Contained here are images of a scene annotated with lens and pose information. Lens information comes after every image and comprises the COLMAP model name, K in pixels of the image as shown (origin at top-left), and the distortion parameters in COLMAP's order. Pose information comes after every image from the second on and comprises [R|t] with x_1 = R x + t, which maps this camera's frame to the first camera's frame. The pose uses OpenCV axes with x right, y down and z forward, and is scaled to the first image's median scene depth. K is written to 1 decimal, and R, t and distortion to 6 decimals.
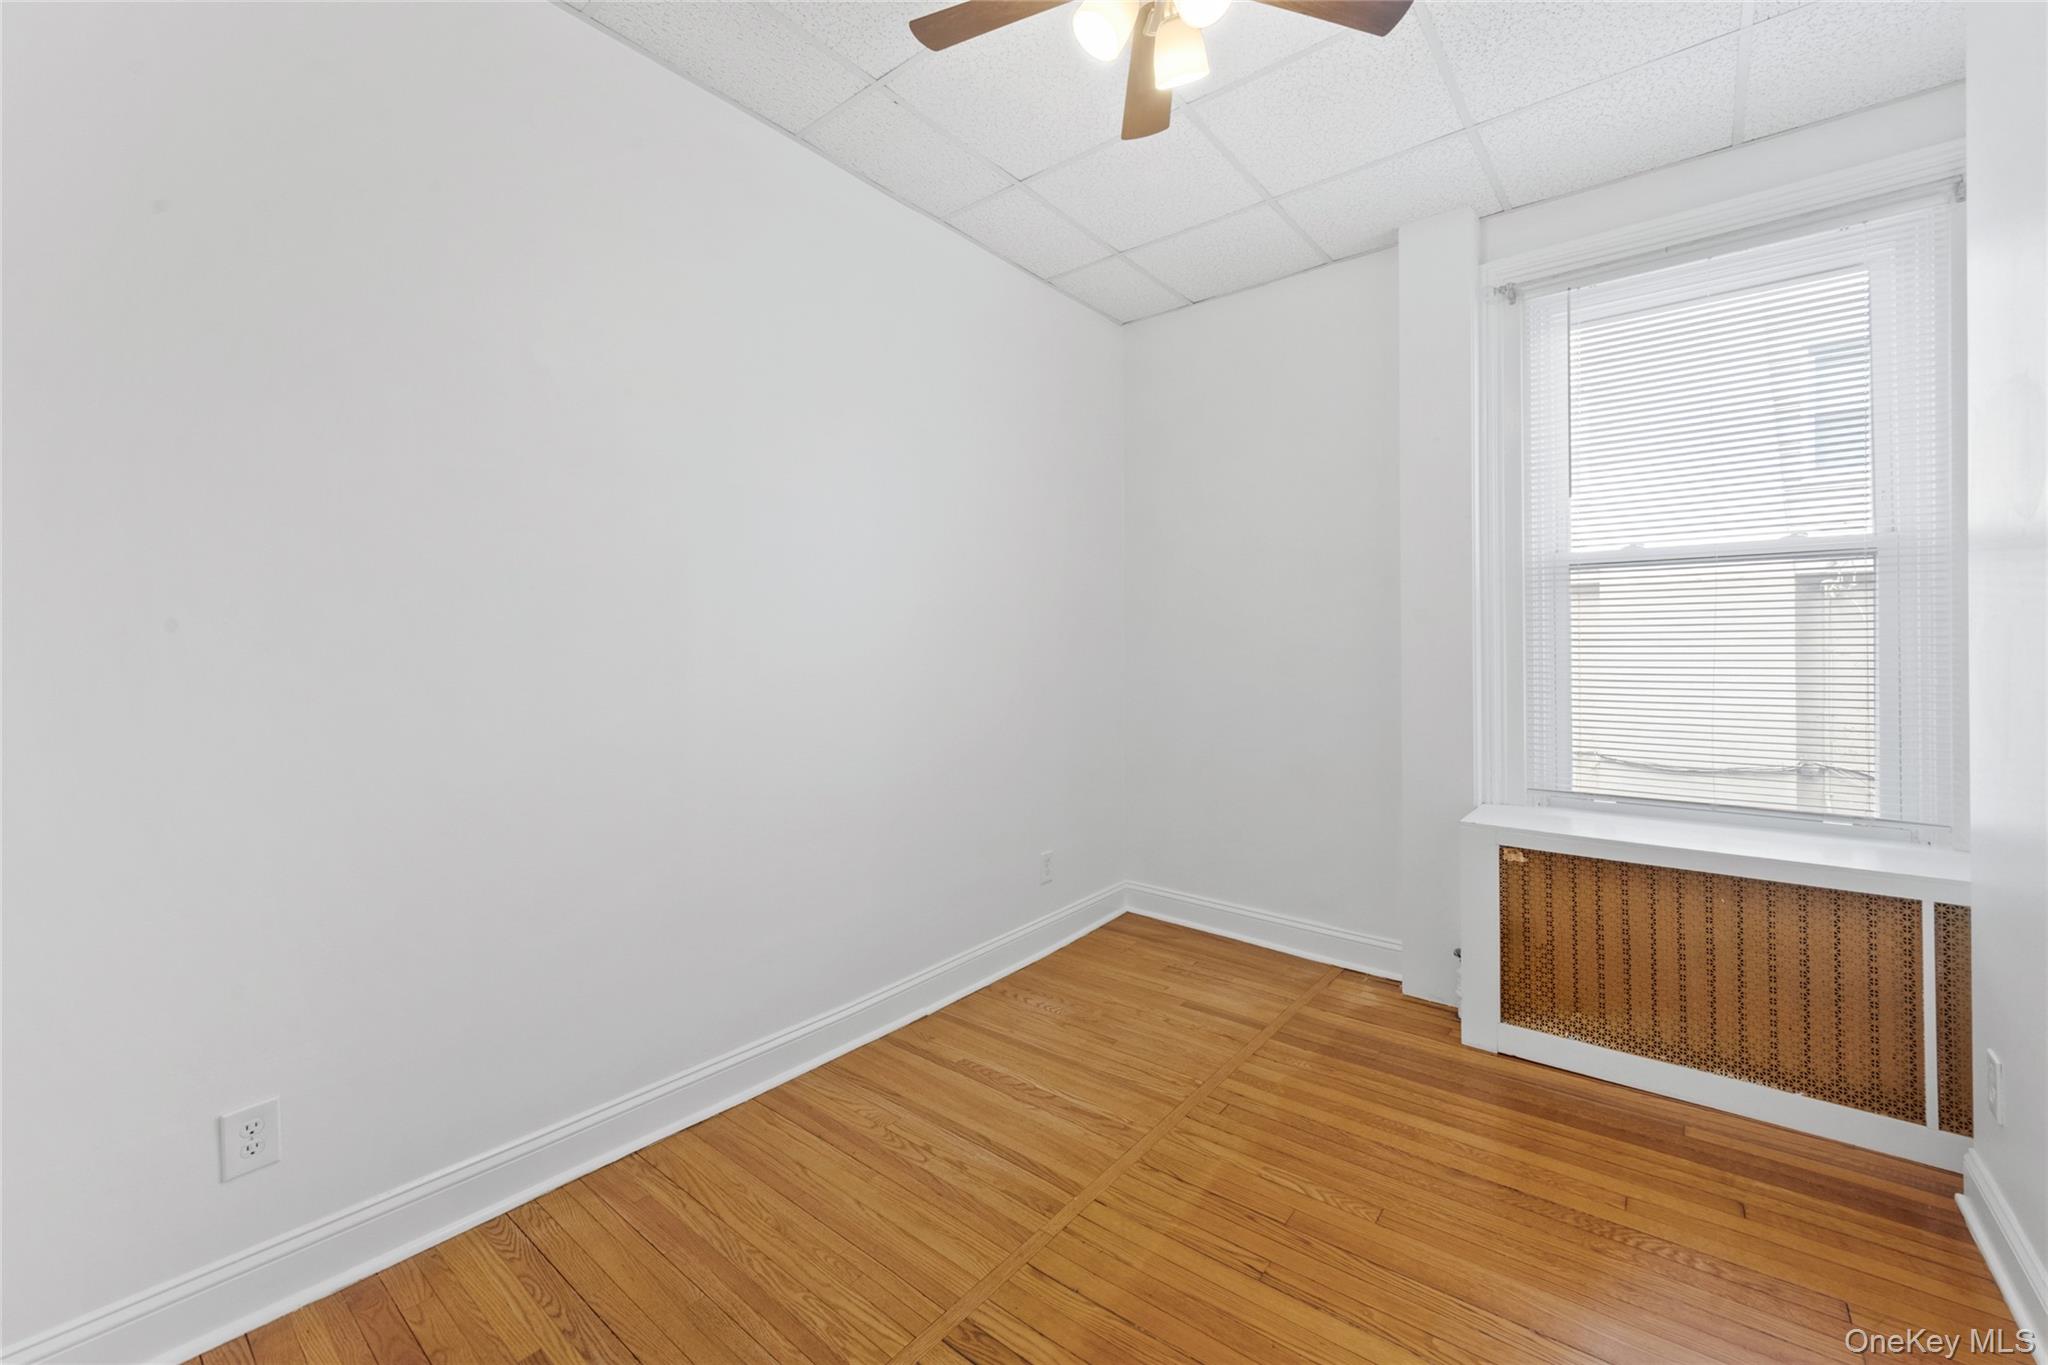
lens RADIAL K [[826.1, 0, 1019.2], [0, 826.1, 640.3], [0, 0, 1]] dist [-0.000623, -0.000035]
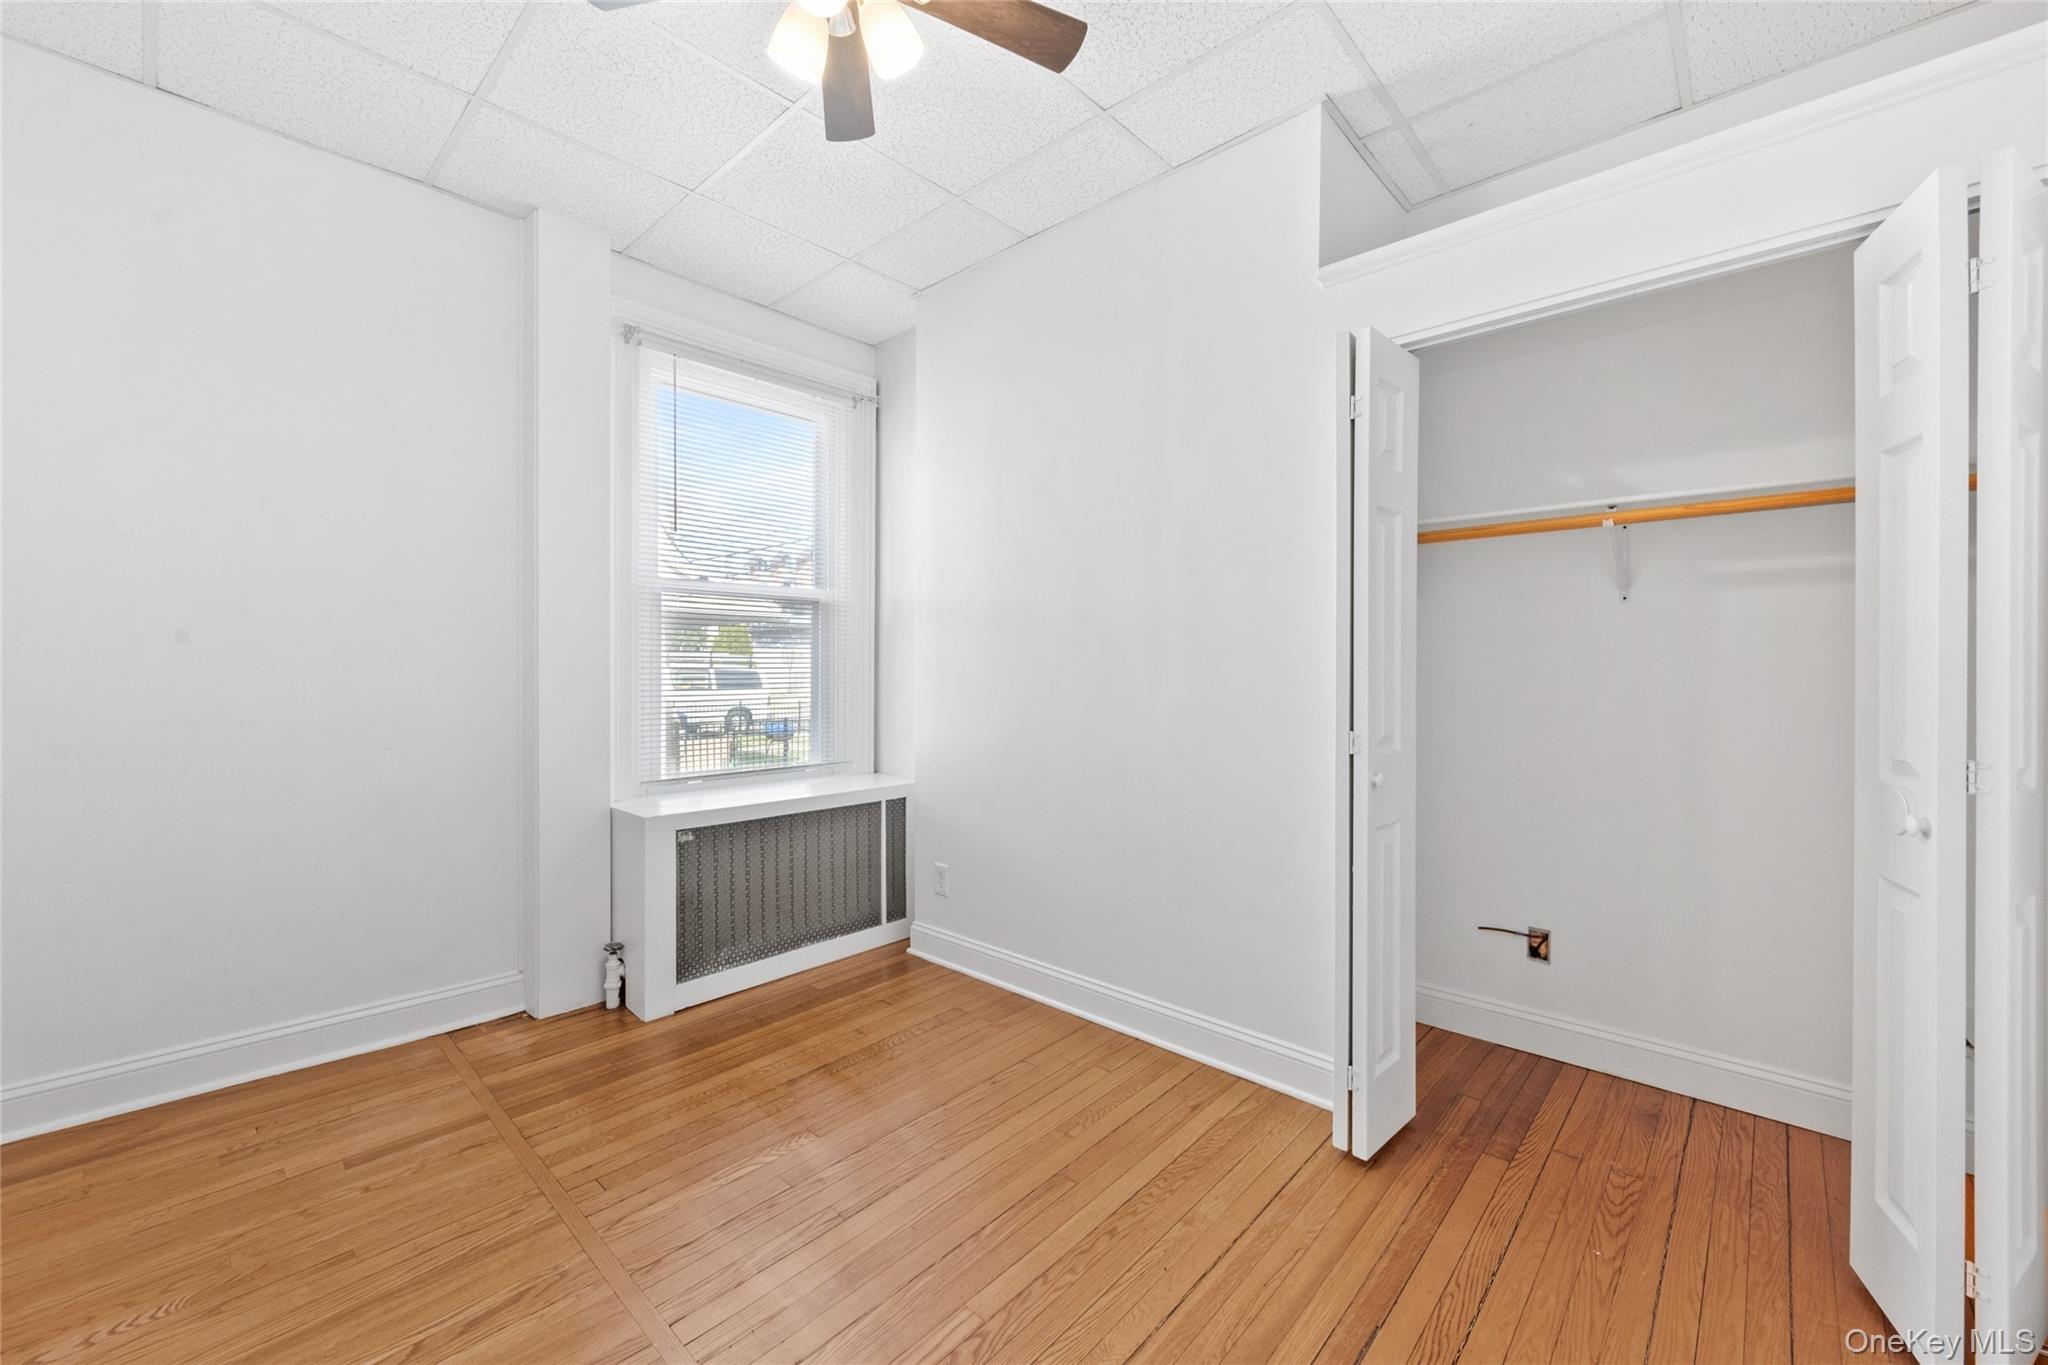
lens RADIAL K [[817.0, 0, 1032.1], [0, 817.0, 668.5], [0, 0, 1]] dist [-0.001849, 0.000038]
pose [[0.055547, -0.001757, 0.998455, -0.518090], [-0.016105, 0.999867, 0.002655, 0.013819], [-0.998326, -0.016228, 0.055511, 0.453111]]
